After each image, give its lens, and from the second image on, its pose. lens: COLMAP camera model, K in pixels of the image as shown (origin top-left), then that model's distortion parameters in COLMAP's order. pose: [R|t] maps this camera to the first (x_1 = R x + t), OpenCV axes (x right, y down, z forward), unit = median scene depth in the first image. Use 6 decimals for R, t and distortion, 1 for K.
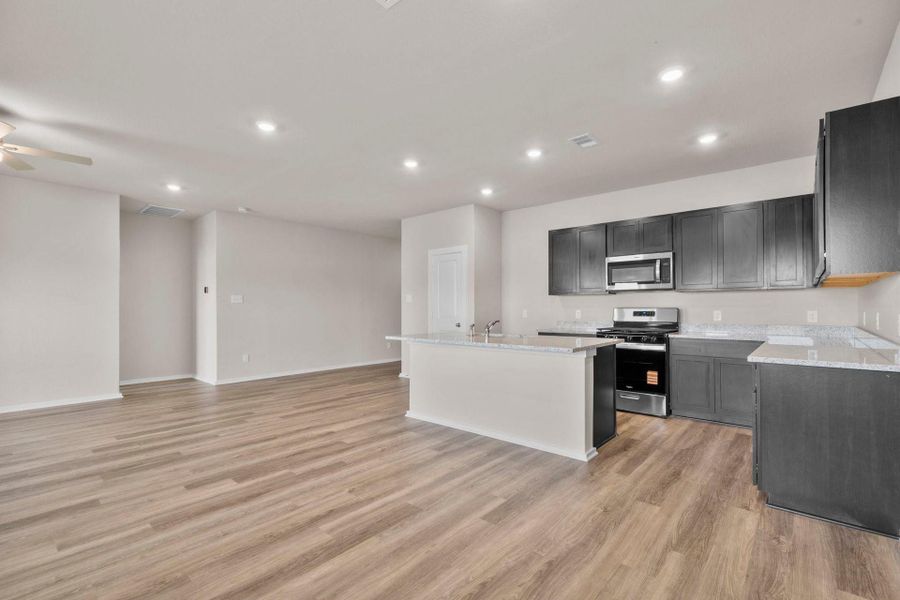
lens RADIAL K [[407.9, 0, 449.2], [0, 407.9, 303.1], [0, 0, 1]] dist [-0.001890, 0.000372]
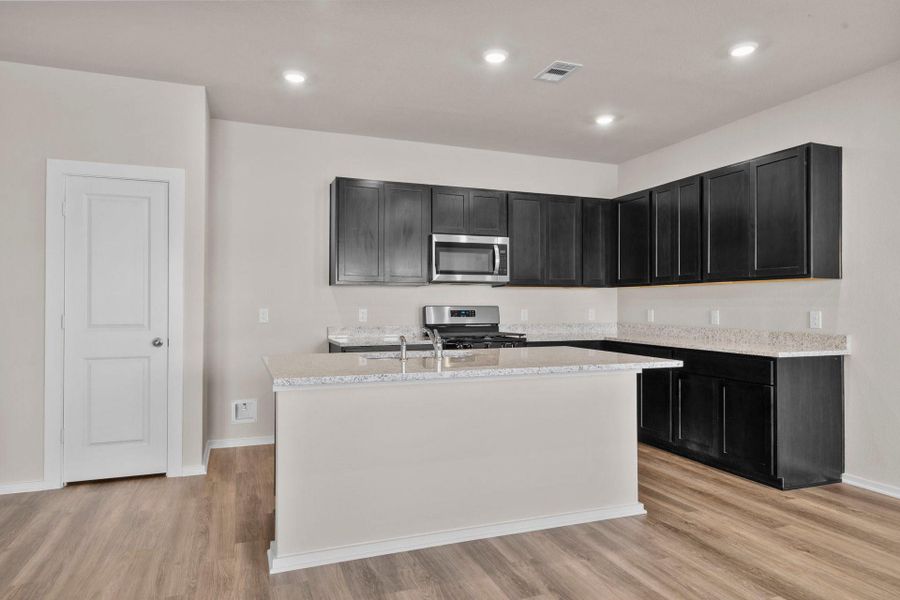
lens RADIAL K [[564.8, 0, 450.0], [0, 564.8, 300.0], [0, 0, 1]] dist [0.009417, 0.000873]
pose [[0.469080, 0.011862, 0.883076, -0.504740], [-0.012233, 0.999901, -0.006933, 0.008967], [-0.883071, -0.007551, 0.469178, 0.567088]]
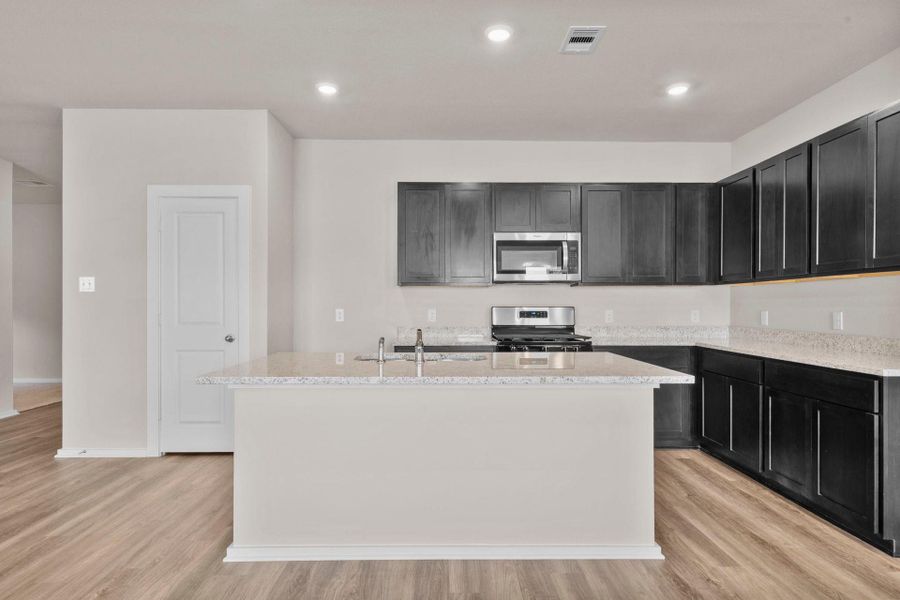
lens RADIAL K [[526.6, 0, 445.9], [0, 526.6, 306.3], [0, 0, 1]] dist [0.003431, 0.001669]
pose [[0.745061, 0.002842, 0.666991, -0.291929], [-0.010013, 0.999926, 0.006924, 0.007104], [-0.666922, -0.011838, 0.745034, 0.431337]]
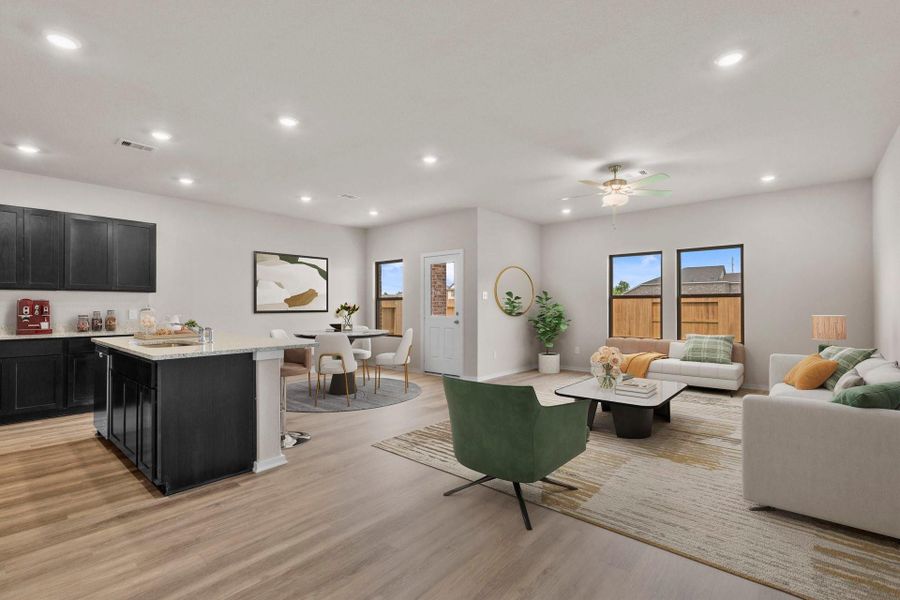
lens RADIAL K [[407.9, 0, 449.2], [0, 407.9, 303.1], [0, 0, 1]] dist [-0.001890, 0.000372]
pose [[-0.999997, 0.002065, -0.001105, -0.371803], [0.002080, 0.999901, -0.013910, 0.013871], [0.001076, -0.013912, -0.999903, 1.648198]]
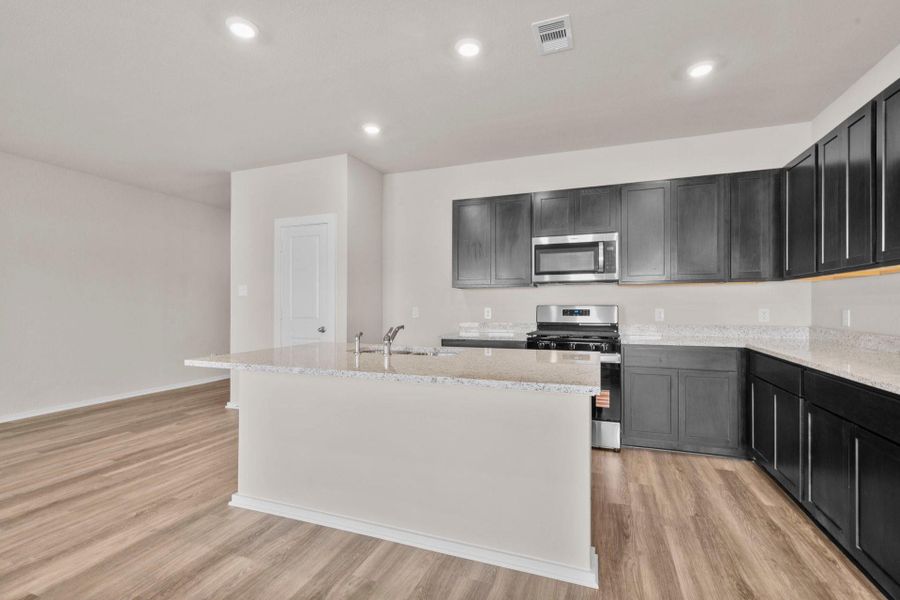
lens RADIAL K [[407.9, 0, 449.2], [0, 407.9, 303.1], [0, 0, 1]] dist [-0.001890, 0.000372]
pose [[0.935664, 0.003556, 0.352875, -0.026128], [-0.005494, 0.999975, 0.004490, 0.006322], [-0.352850, -0.006140, 0.935660, 0.384112]]
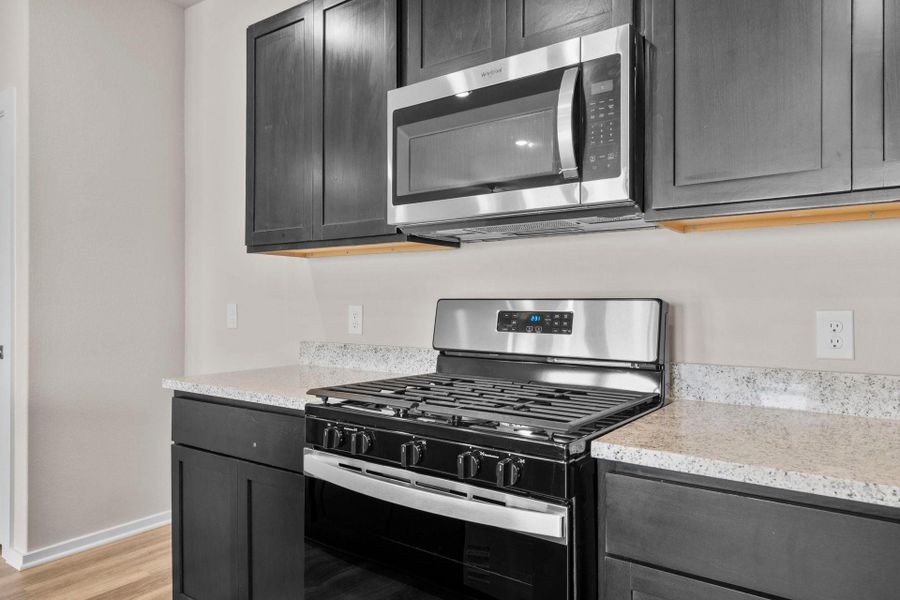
lens RADIAL K [[589.8, 0, 450.0], [0, 589.8, 300.0], [0, 0, 1]] dist [-0.000816, 0.000201]
pose [[0.996196, 0.003705, 0.087065, 0.429459], [-0.004431, 0.999957, 0.008155, 0.011398], [-0.087031, -0.008510, 0.996169, 0.706466]]
